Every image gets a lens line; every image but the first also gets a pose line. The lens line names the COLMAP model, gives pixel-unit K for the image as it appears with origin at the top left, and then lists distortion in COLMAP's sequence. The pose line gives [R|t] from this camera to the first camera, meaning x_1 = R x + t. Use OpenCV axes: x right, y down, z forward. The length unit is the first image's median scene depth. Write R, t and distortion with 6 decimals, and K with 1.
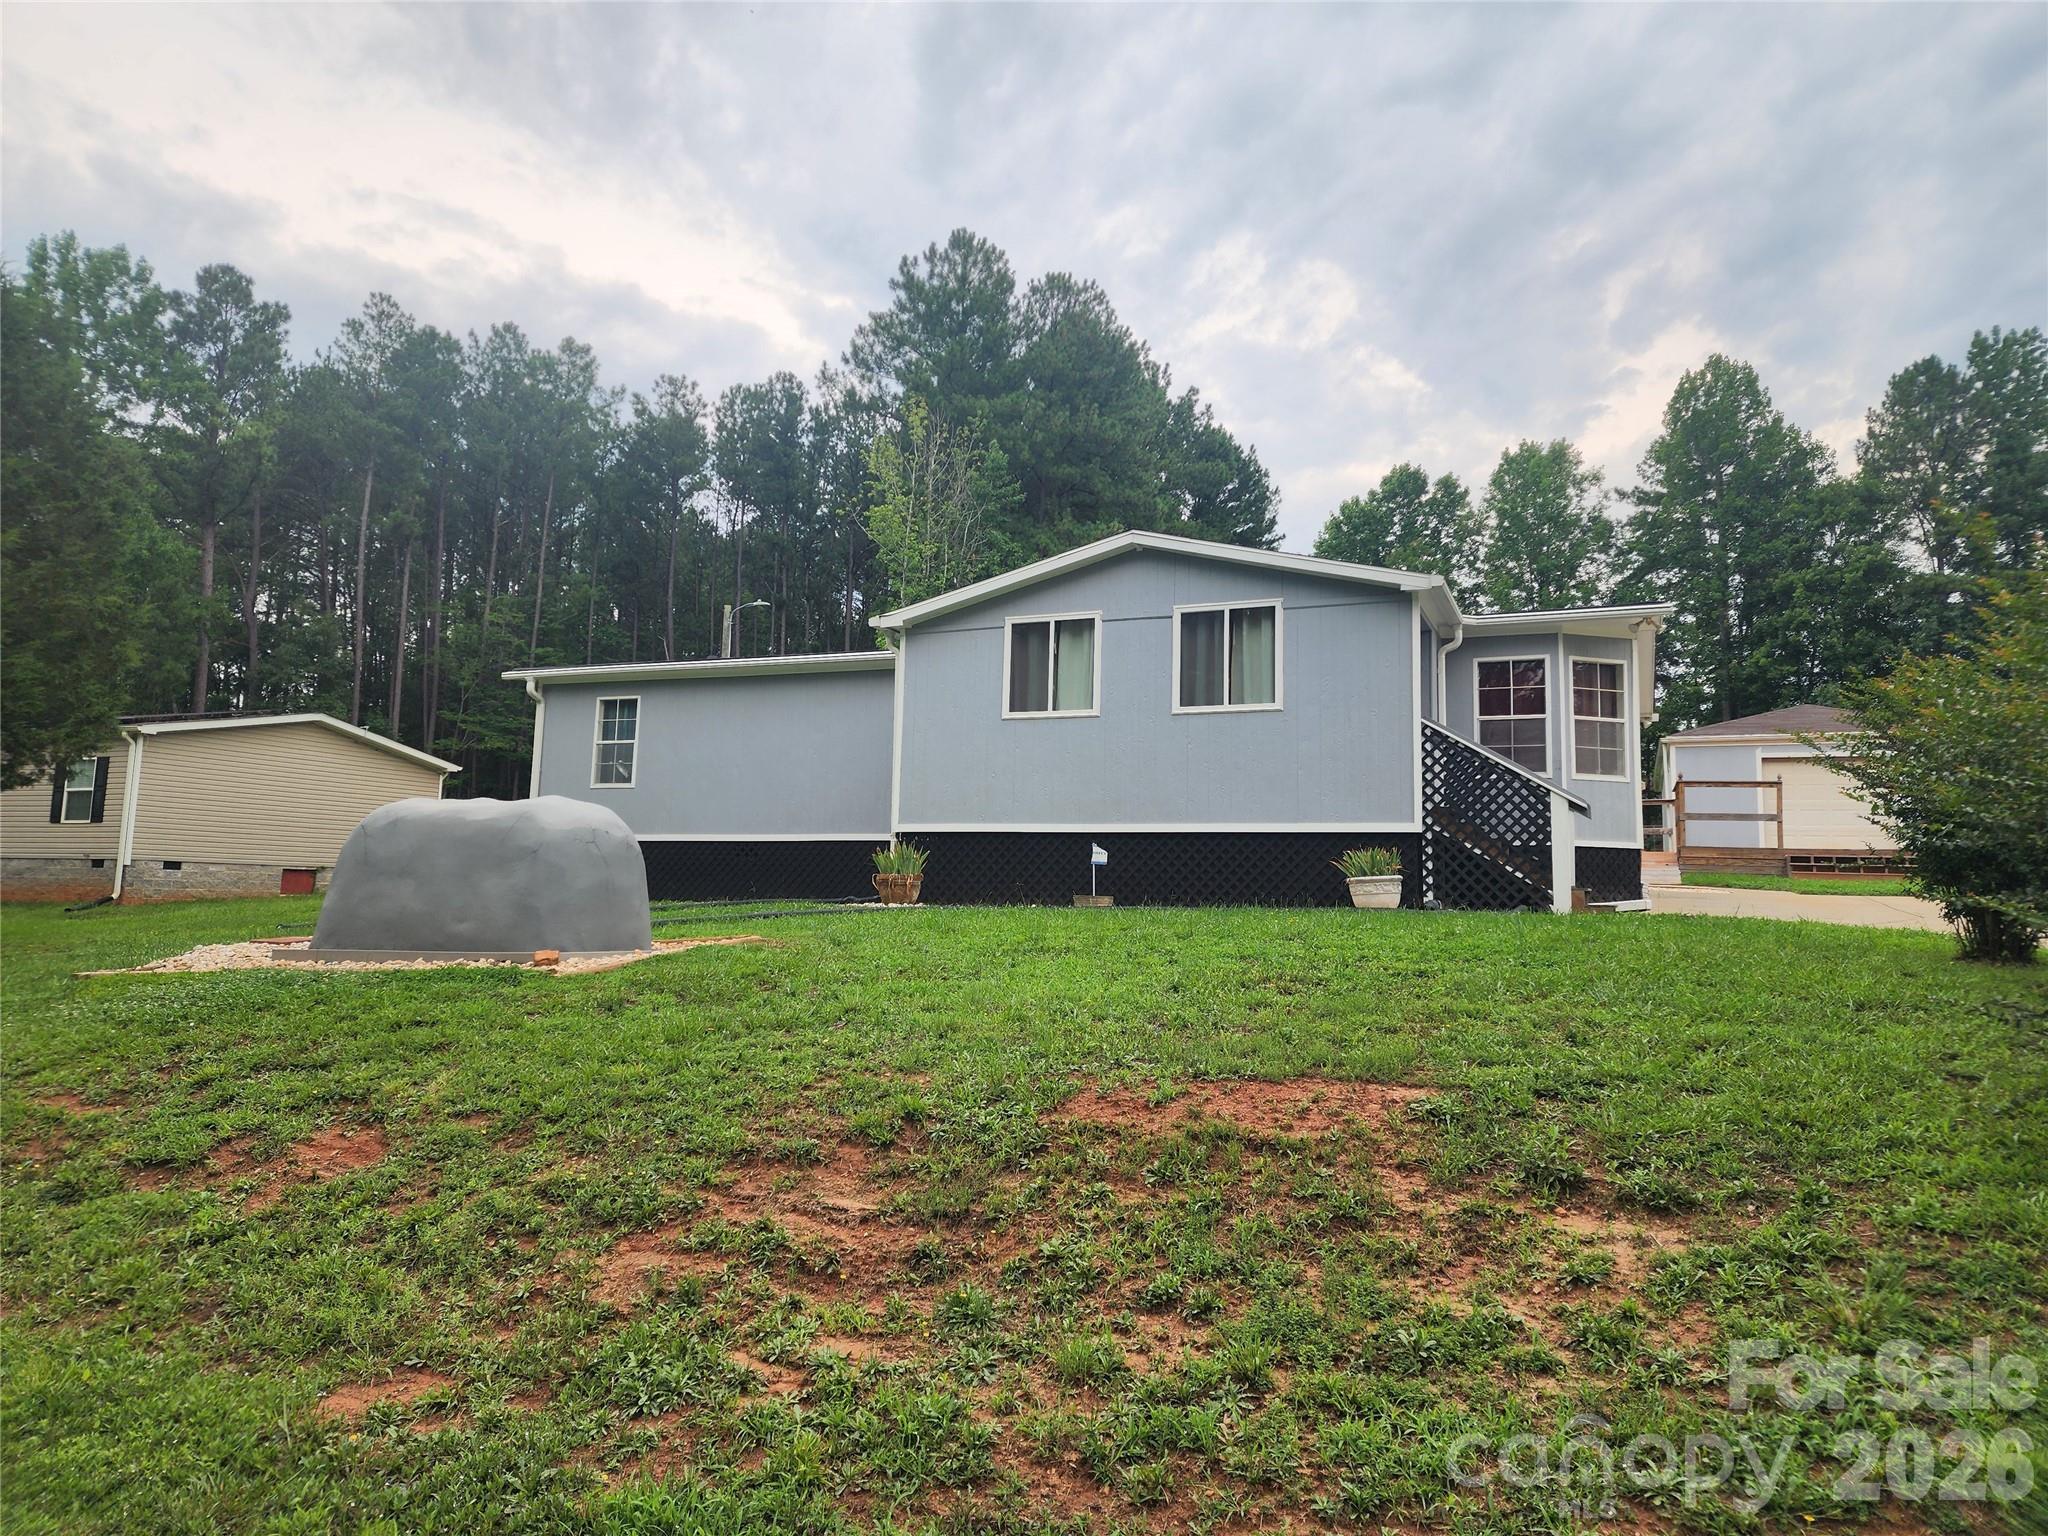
lens RADIAL K [[1369.8, 0, 1035.8], [0, 1369.8, 760.6], [0, 0, 1]] dist [0.071676, -0.072570]
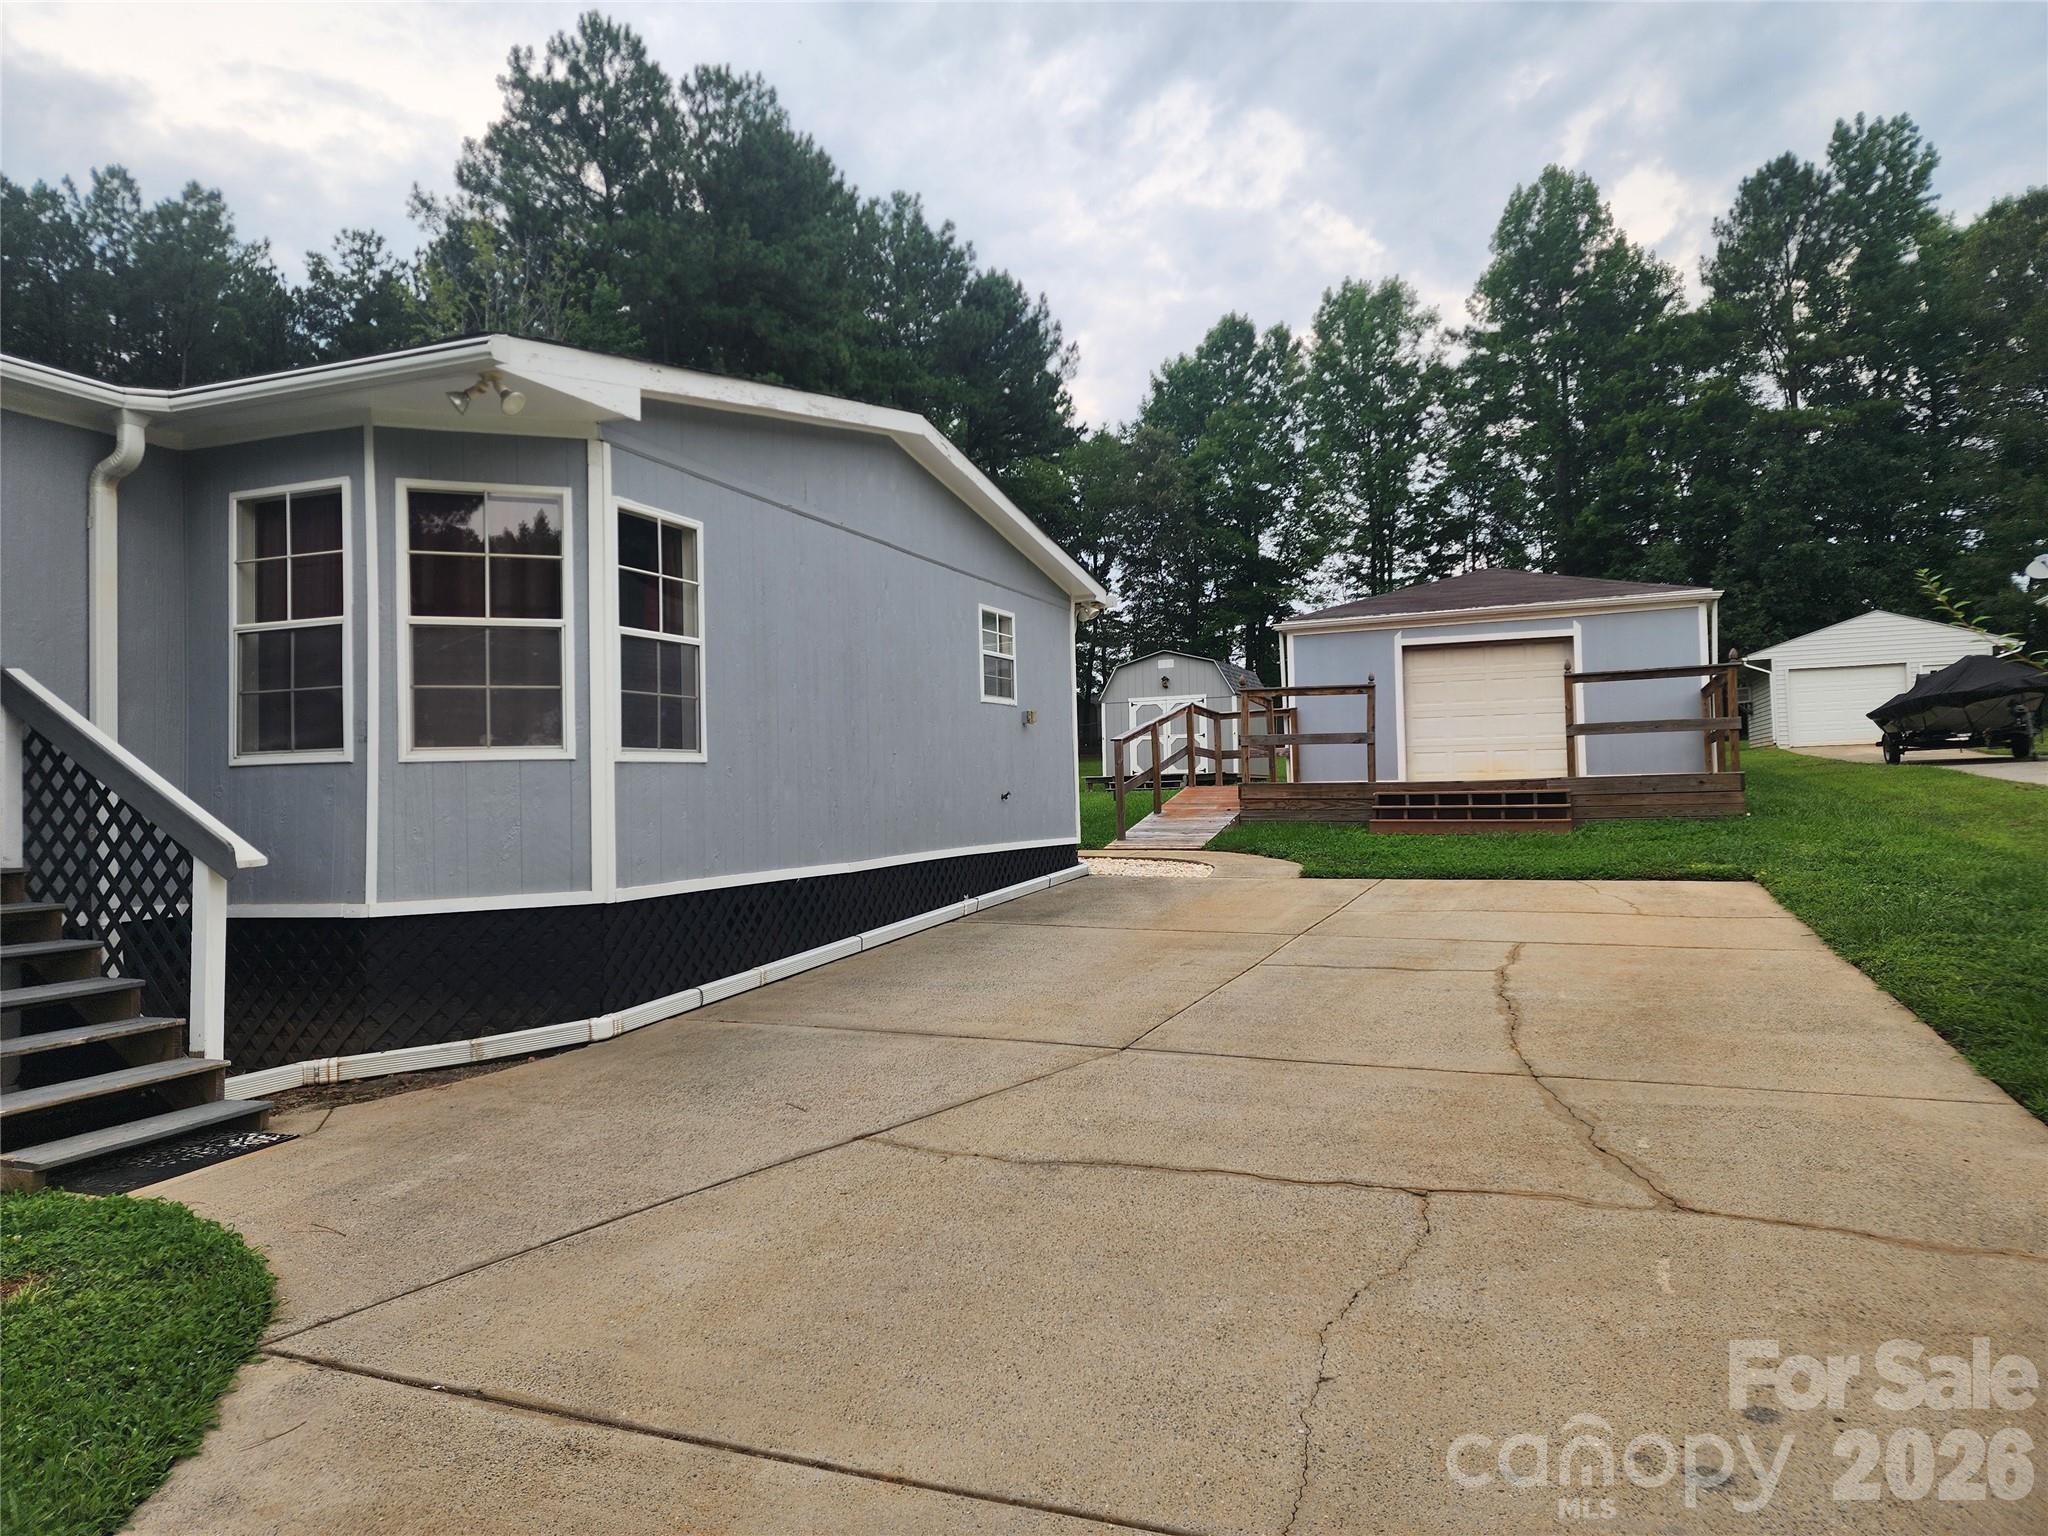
lens RADIAL K [[1358.1, 0, 1024.0], [0, 1358.1, 768.0], [0, 0, 1]] dist [0.072070, -0.063088]
pose [[0.998683, -0.043832, 0.026678, 0.131486], [0.041427, 0.995529, 0.084885, -0.003101], [-0.030280, -0.083668, 0.996034, 0.127262]]
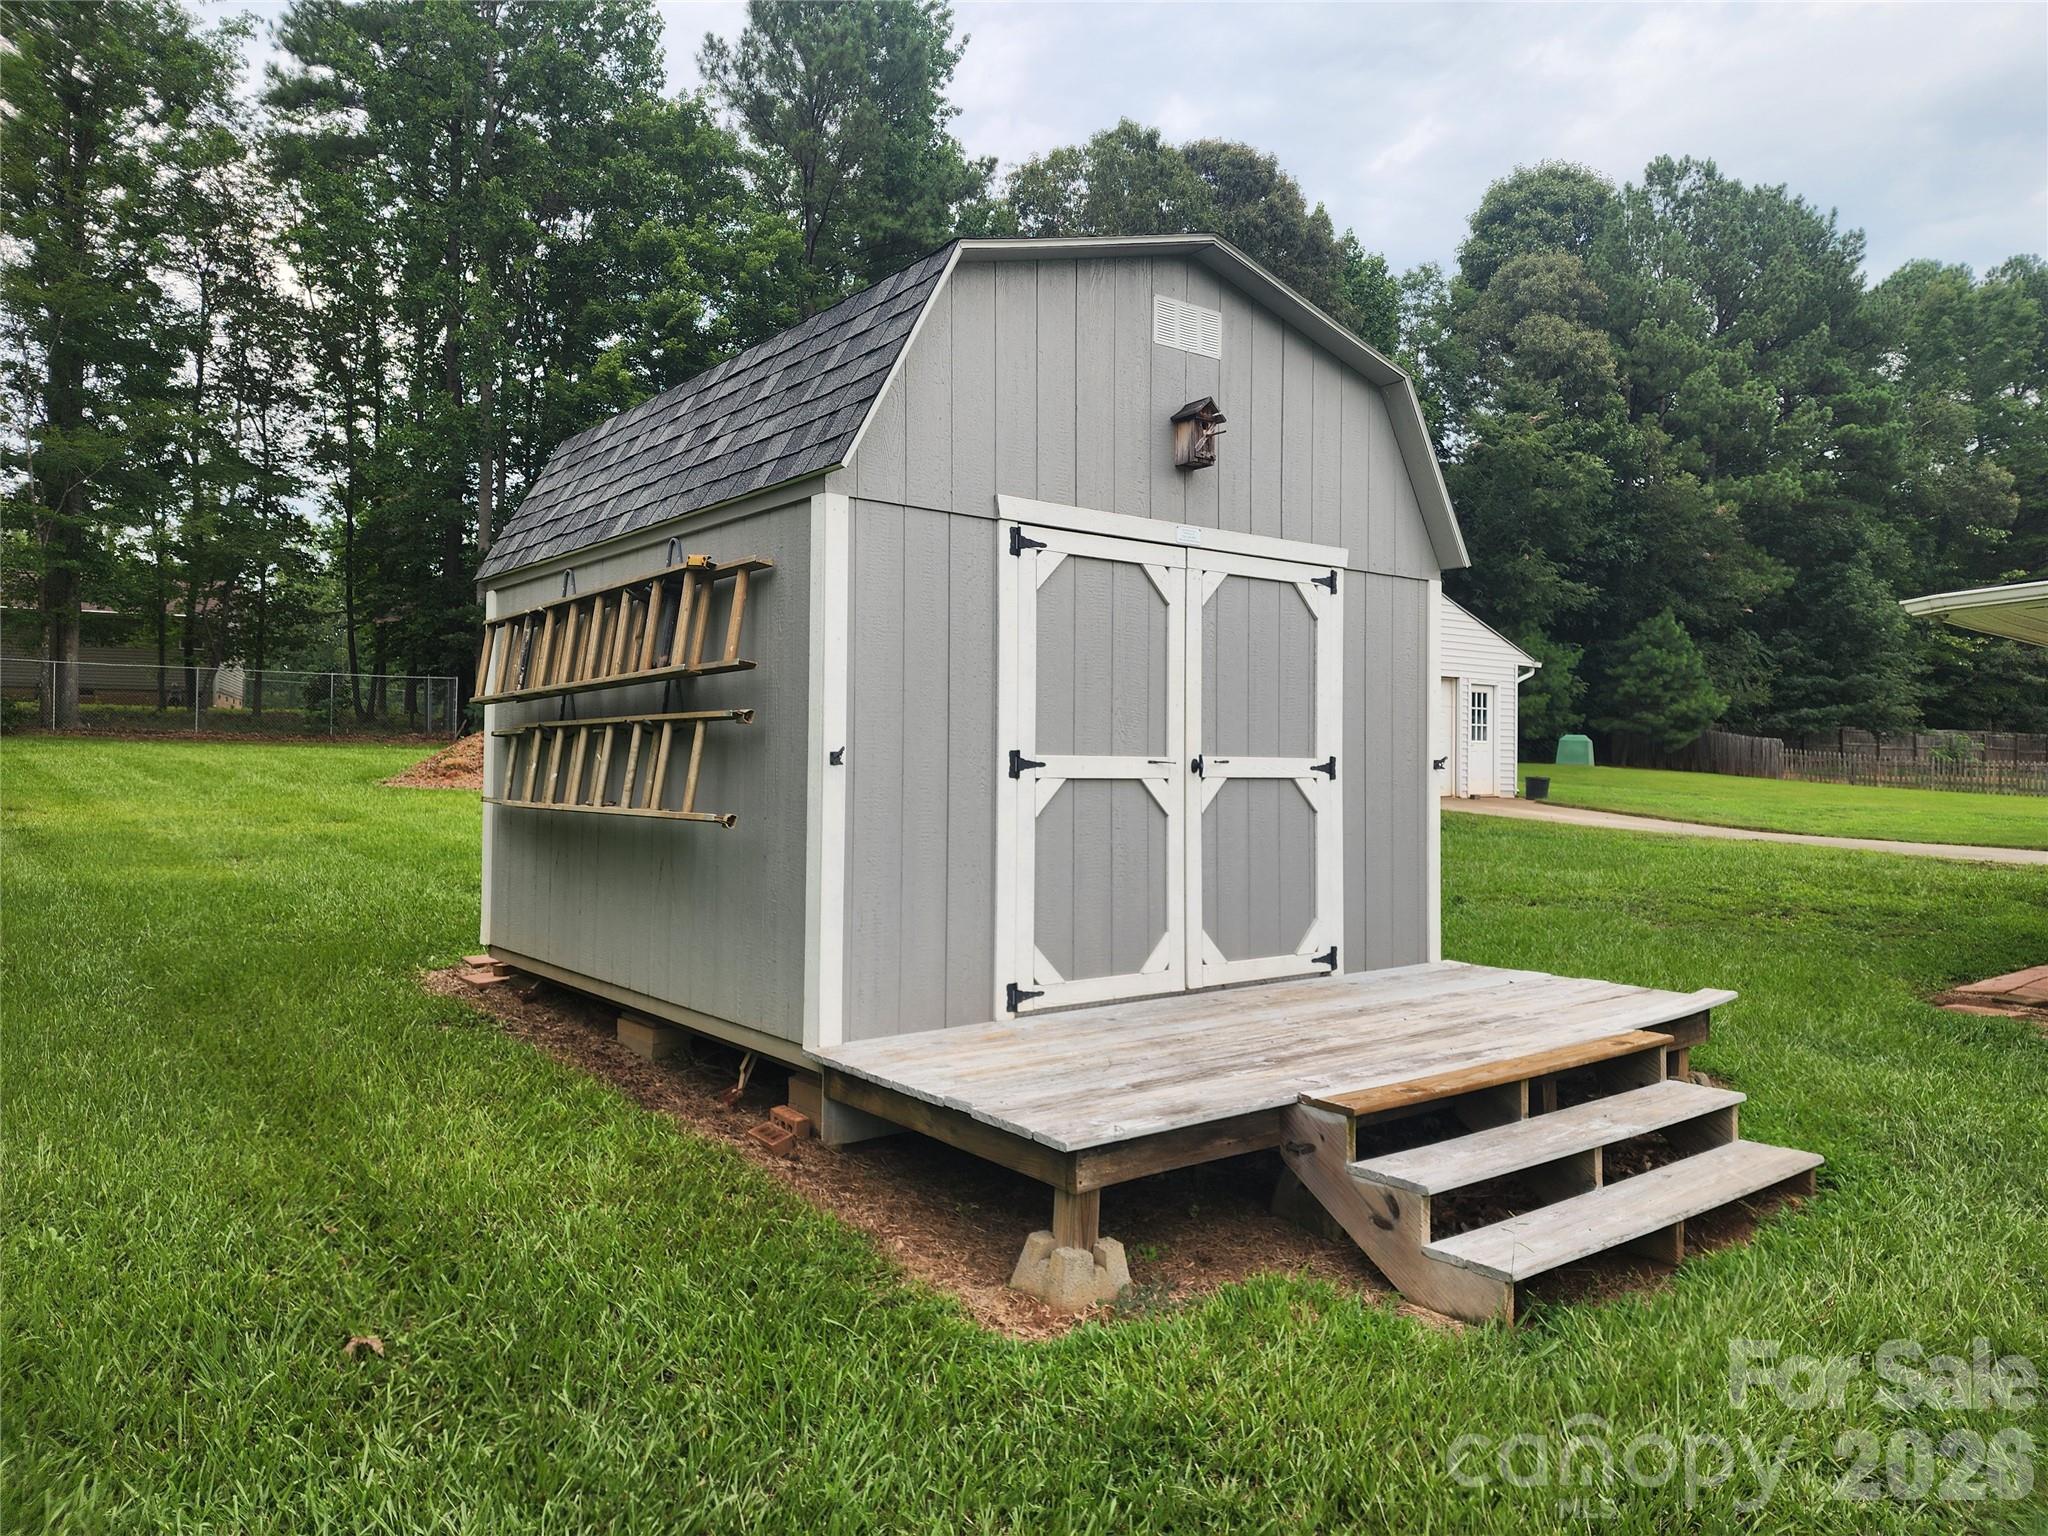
lens RADIAL K [[1369.8, 0, 1035.8], [0, 1369.8, 760.6], [0, 0, 1]] dist [0.071676, -0.072570]
pose [[0.447403, -0.015669, 0.894195, 0.117583], [-0.092678, 0.993651, 0.063783, 0.025668], [-0.889517, -0.111409, 0.443110, 0.599245]]
